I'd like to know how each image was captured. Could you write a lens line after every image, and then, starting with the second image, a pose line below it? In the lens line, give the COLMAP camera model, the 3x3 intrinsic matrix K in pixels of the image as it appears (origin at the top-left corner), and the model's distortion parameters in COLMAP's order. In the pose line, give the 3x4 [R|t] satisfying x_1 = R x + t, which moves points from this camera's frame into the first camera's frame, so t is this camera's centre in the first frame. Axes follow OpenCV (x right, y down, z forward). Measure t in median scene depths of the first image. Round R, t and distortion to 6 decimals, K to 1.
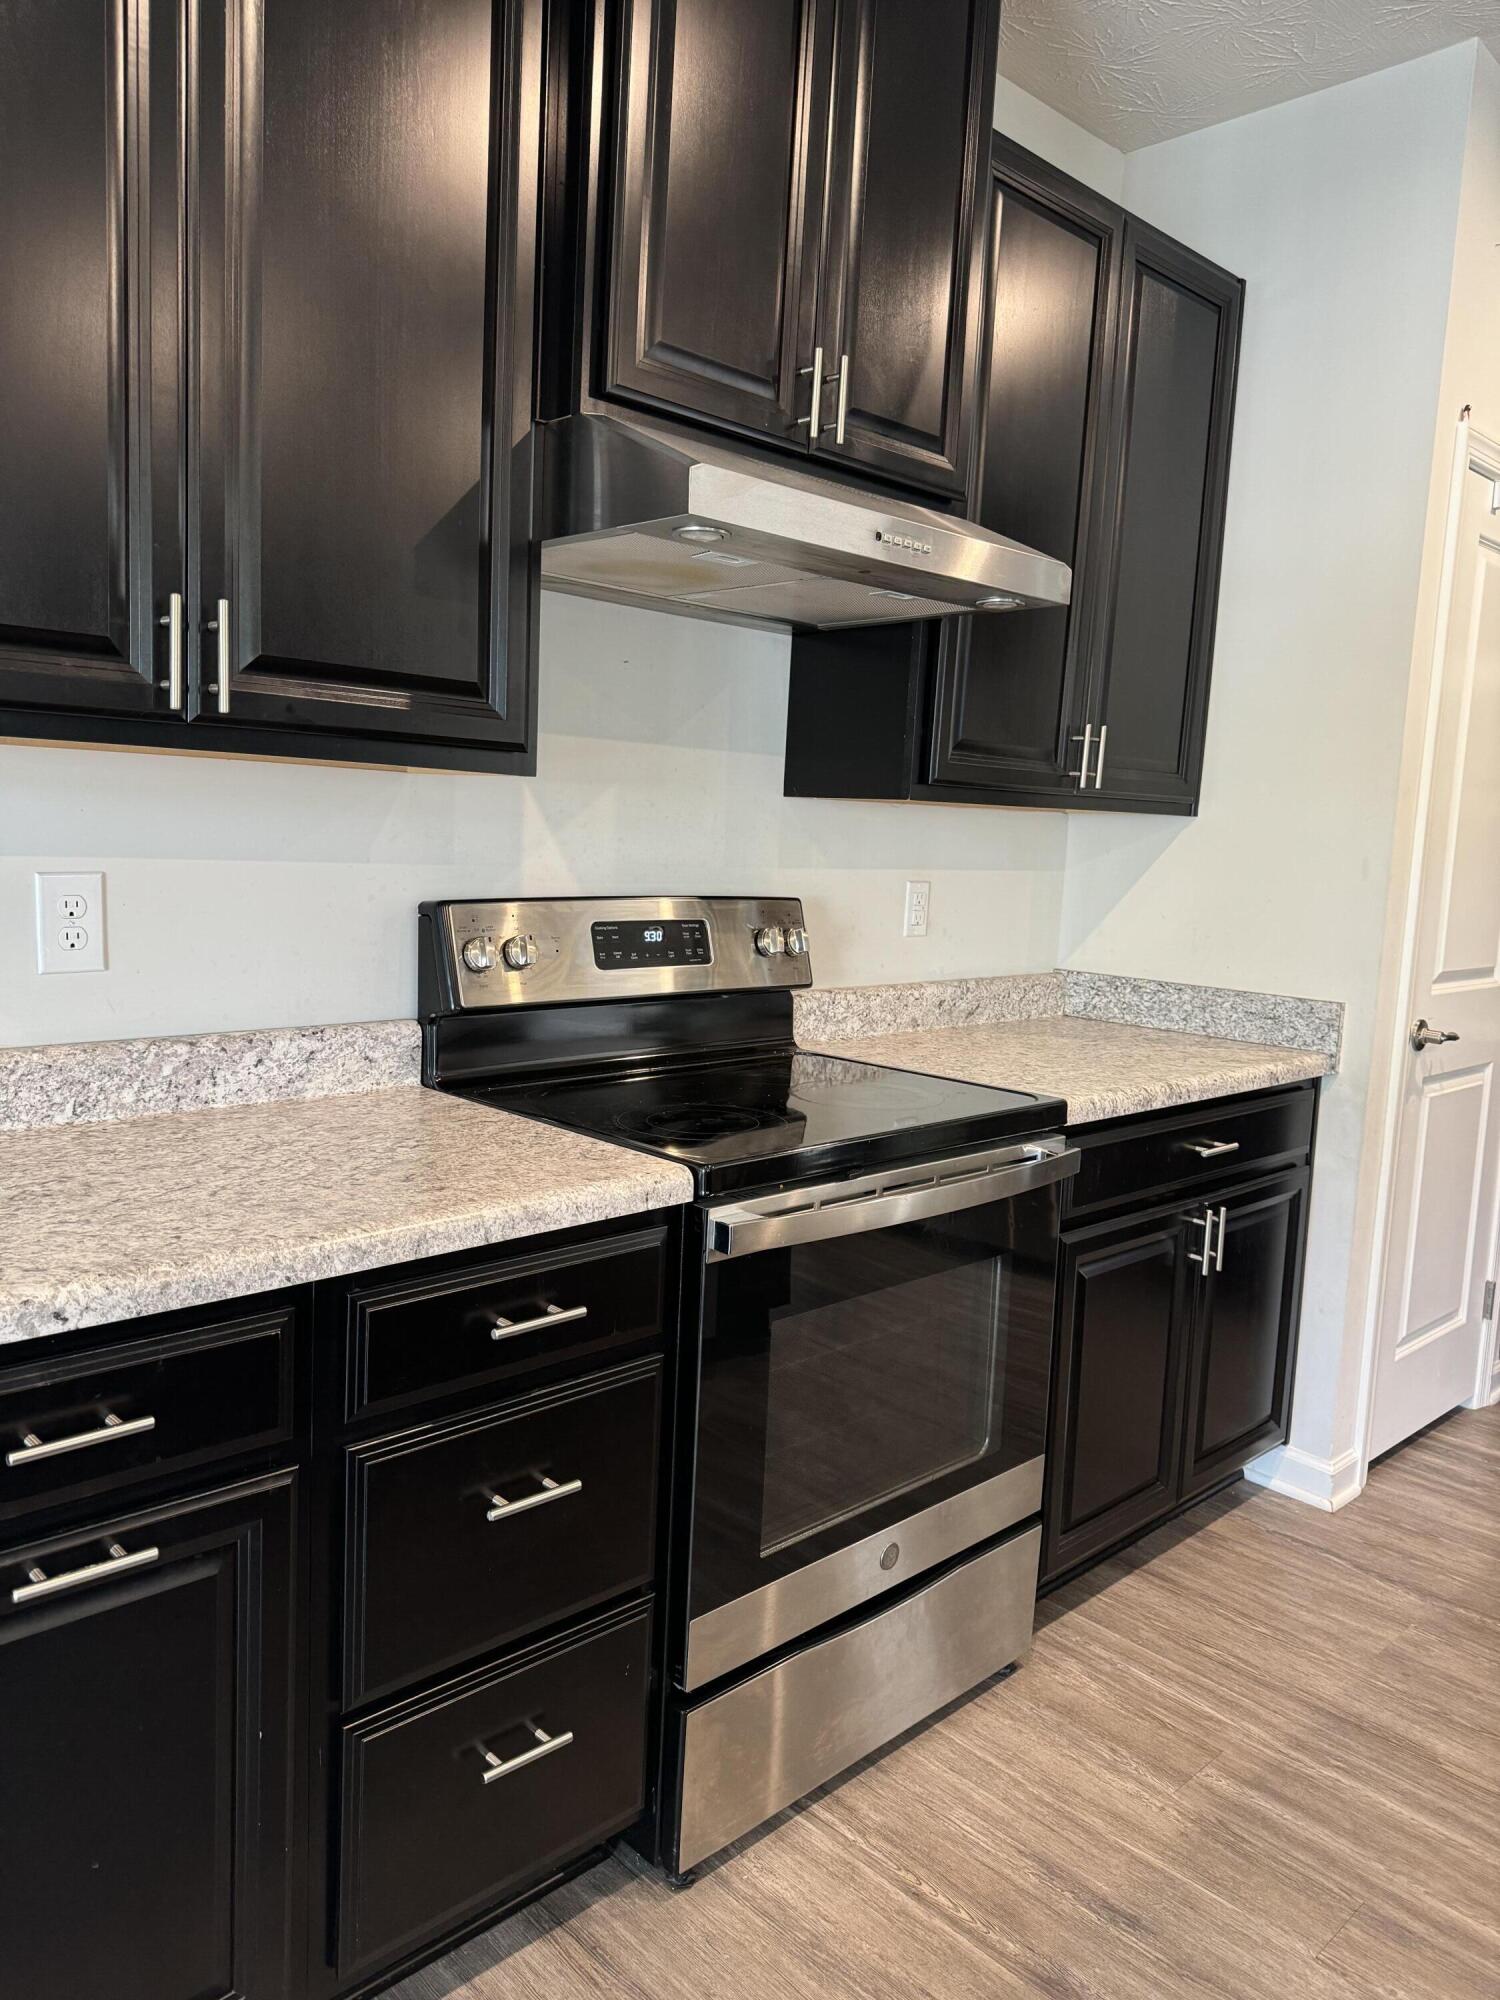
lens RADIAL K [[1435.0, 0, 746.6], [0, 1435.0, 996.7], [0, 0, 1]] dist [0.058761, -0.059146]
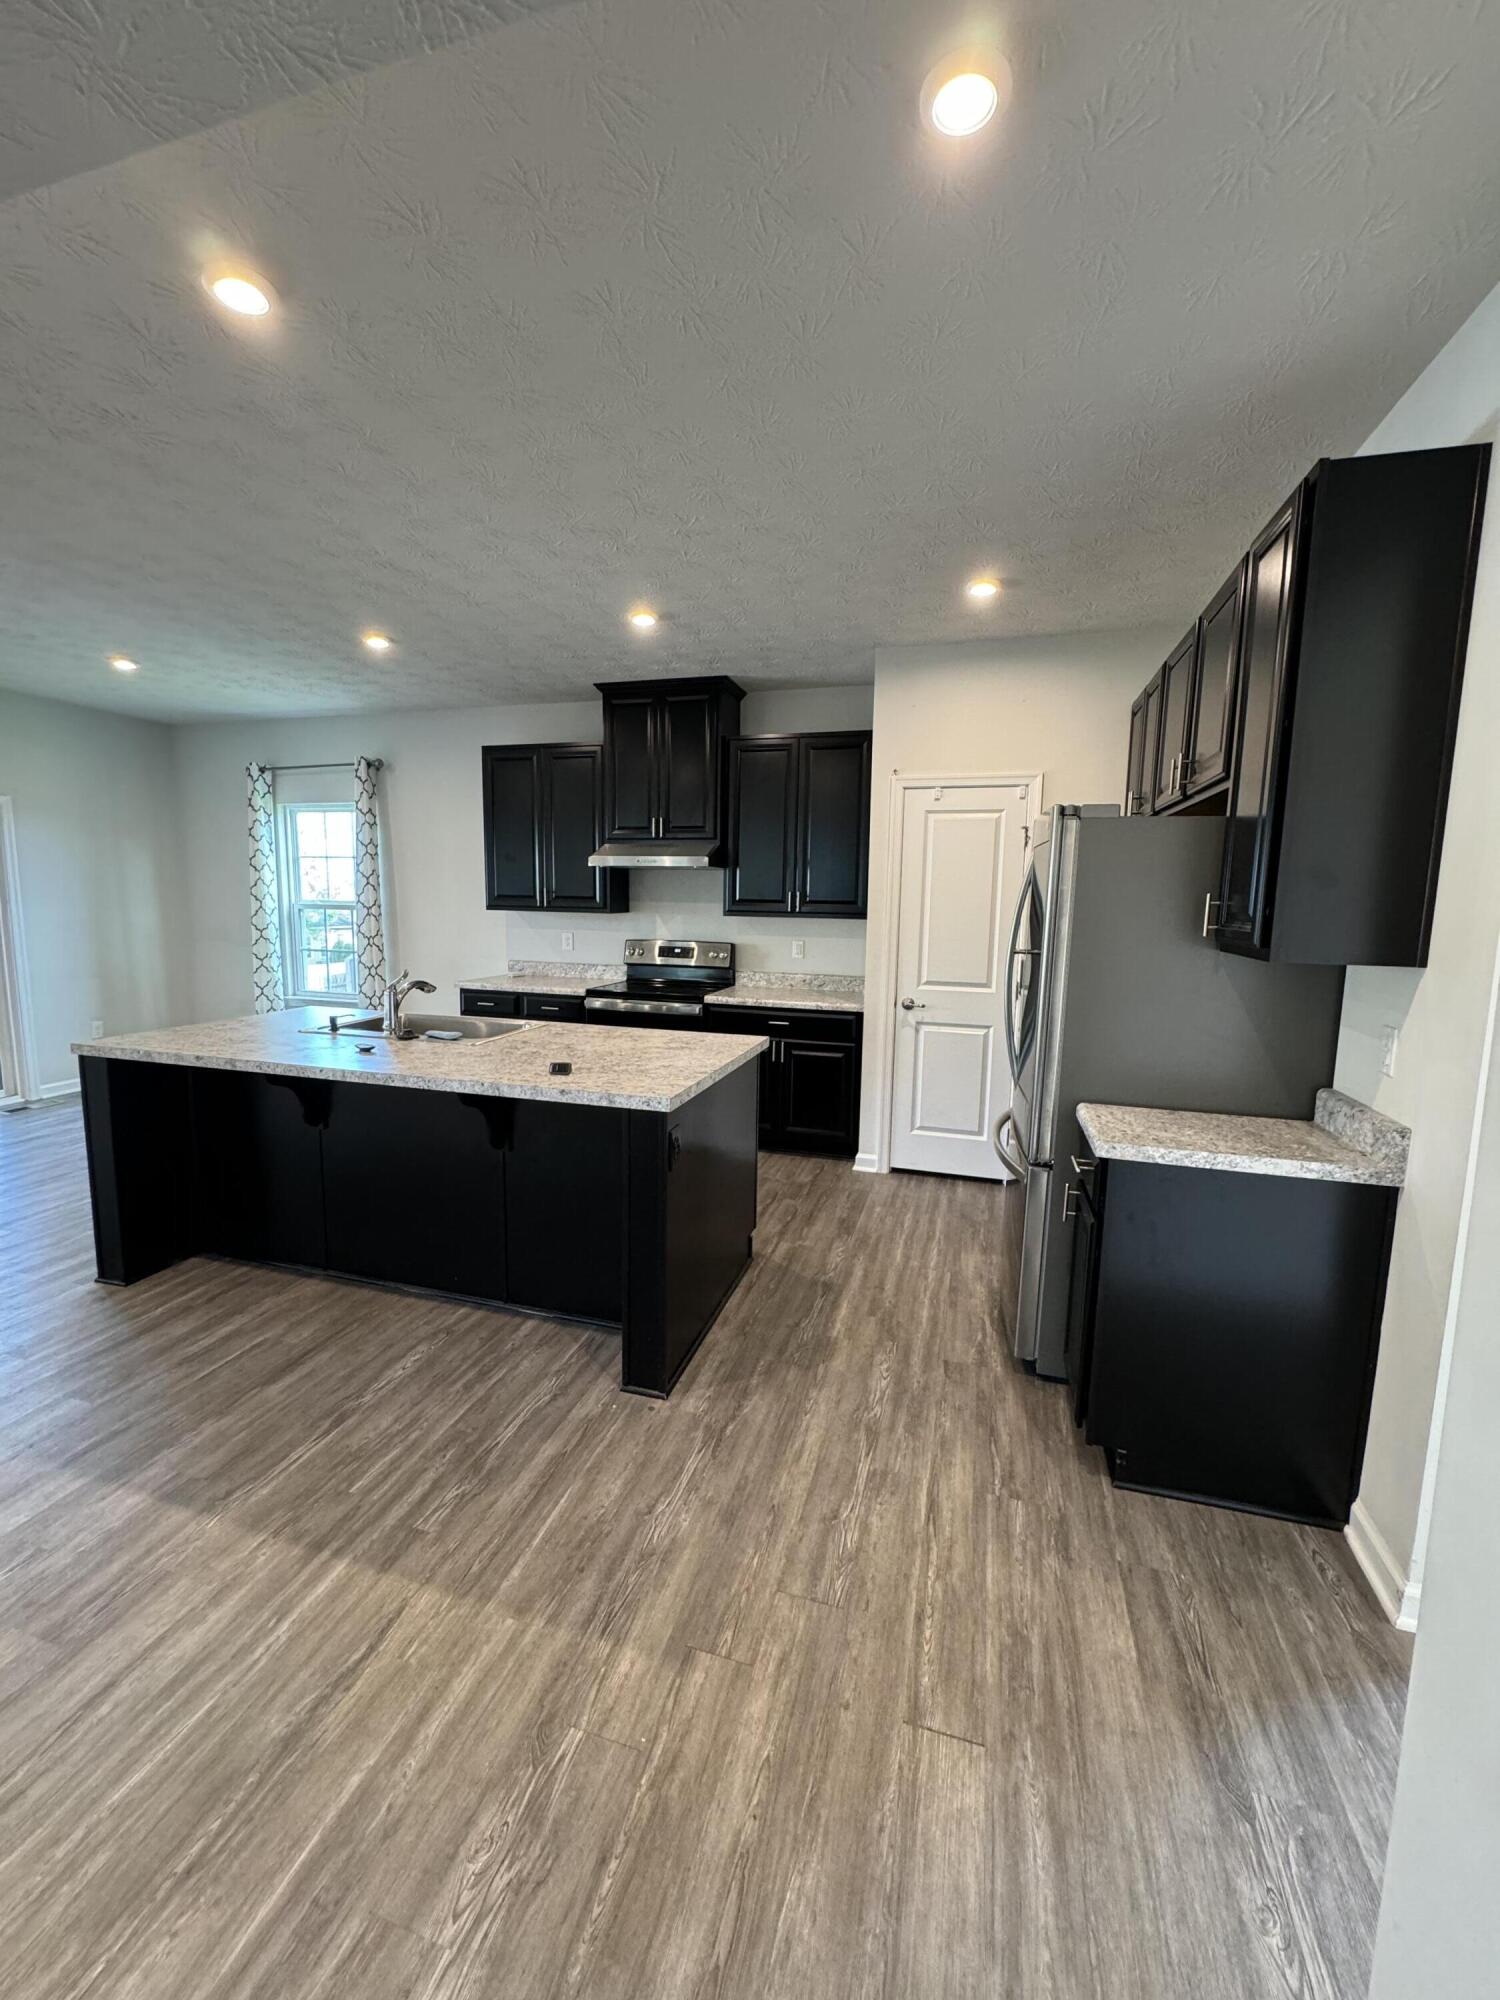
lens RADIAL K [[795.5, 0, 746.4], [0, 795.5, 996.5], [0, 0, 1]] dist [-0.001129, 0.000736]
pose [[0.498520, 0.078189, -0.863345, 1.701020], [-0.100538, 0.994418, 0.032006, -0.003580], [0.861028, 0.070843, 0.503598, 0.035733]]
